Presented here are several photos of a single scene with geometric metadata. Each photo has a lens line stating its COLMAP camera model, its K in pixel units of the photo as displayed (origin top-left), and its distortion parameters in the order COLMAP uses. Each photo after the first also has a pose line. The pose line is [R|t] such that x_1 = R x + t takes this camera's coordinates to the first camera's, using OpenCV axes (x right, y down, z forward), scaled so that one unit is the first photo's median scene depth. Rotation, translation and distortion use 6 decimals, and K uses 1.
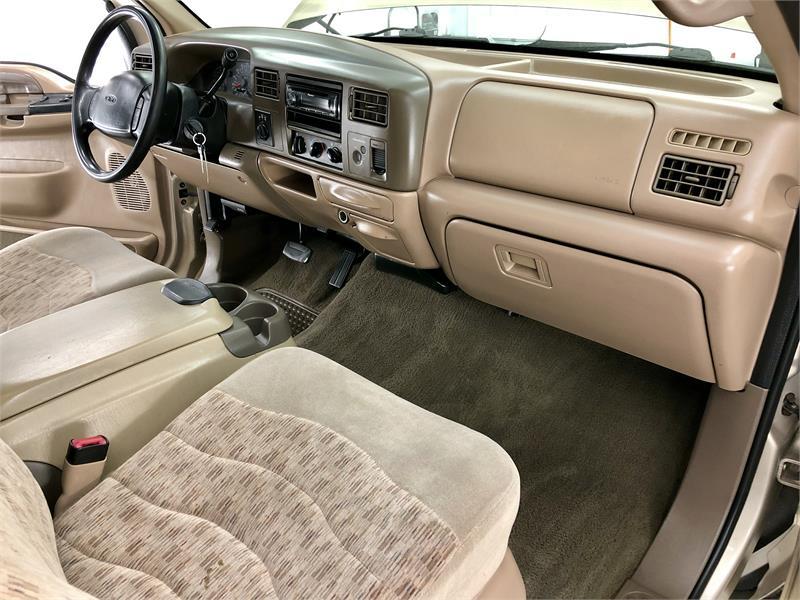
lens RADIAL K [[648.7, 0, 412.6], [0, 648.7, 274.1], [0, 0, 1]] dist [0.013234, -0.002789]
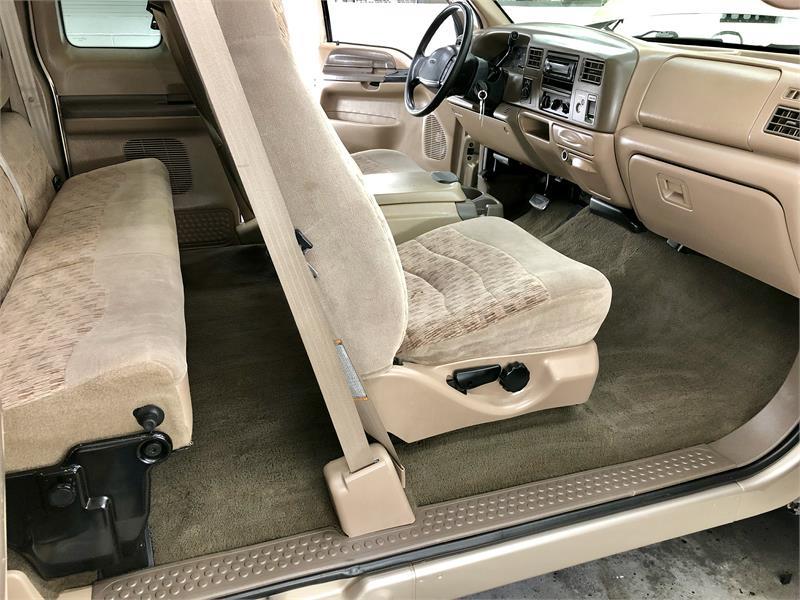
lens RADIAL K [[660.9, 0, 402.7], [0, 660.9, 284.9], [0, 0, 1]] dist [0.017851, -0.001009]
pose [[0.878022, 0.214505, -0.427861, 0.281632], [-0.227943, 0.973463, 0.020274, 0.255644], [0.420856, 0.079727, 0.903617, -0.439168]]
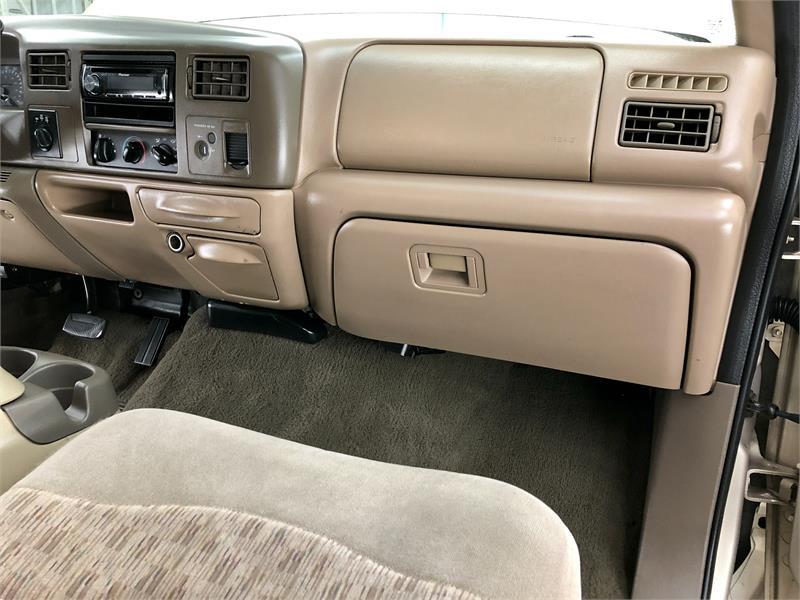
lens RADIAL K [[660.9, 0, 402.7], [0, 660.9, 284.9], [0, 0, 1]] dist [0.017851, -0.001009]
pose [[0.941451, -0.066940, 0.330439, -0.131271], [0.113241, 0.985937, -0.122903, 0.088274], [-0.317565, 0.153126, 0.935791, 0.254525]]
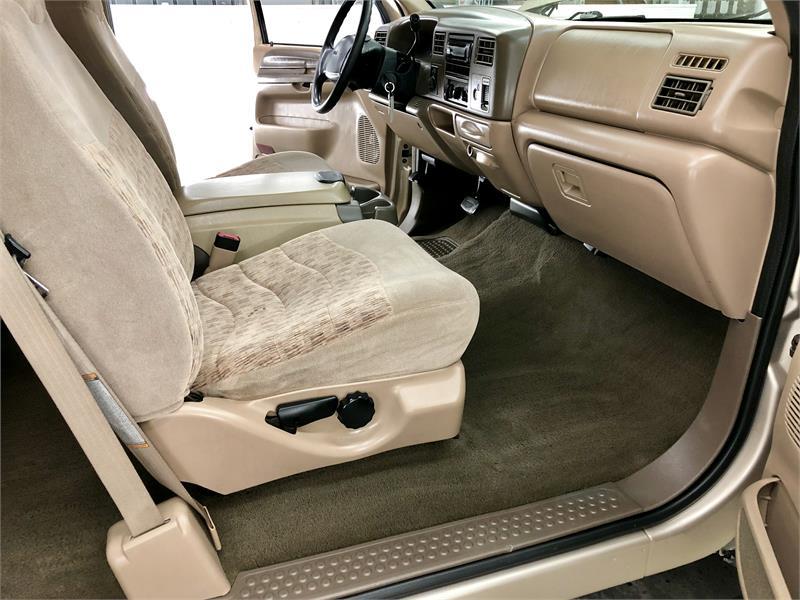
lens RADIAL K [[660.9, 0, 402.7], [0, 660.9, 284.9], [0, 0, 1]] dist [0.017851, -0.001009]
pose [[0.876092, 0.186835, -0.444472, 0.428332], [-0.206779, 0.978381, 0.003685, 0.202064], [0.435551, 0.088679, 0.895785, -0.162035]]
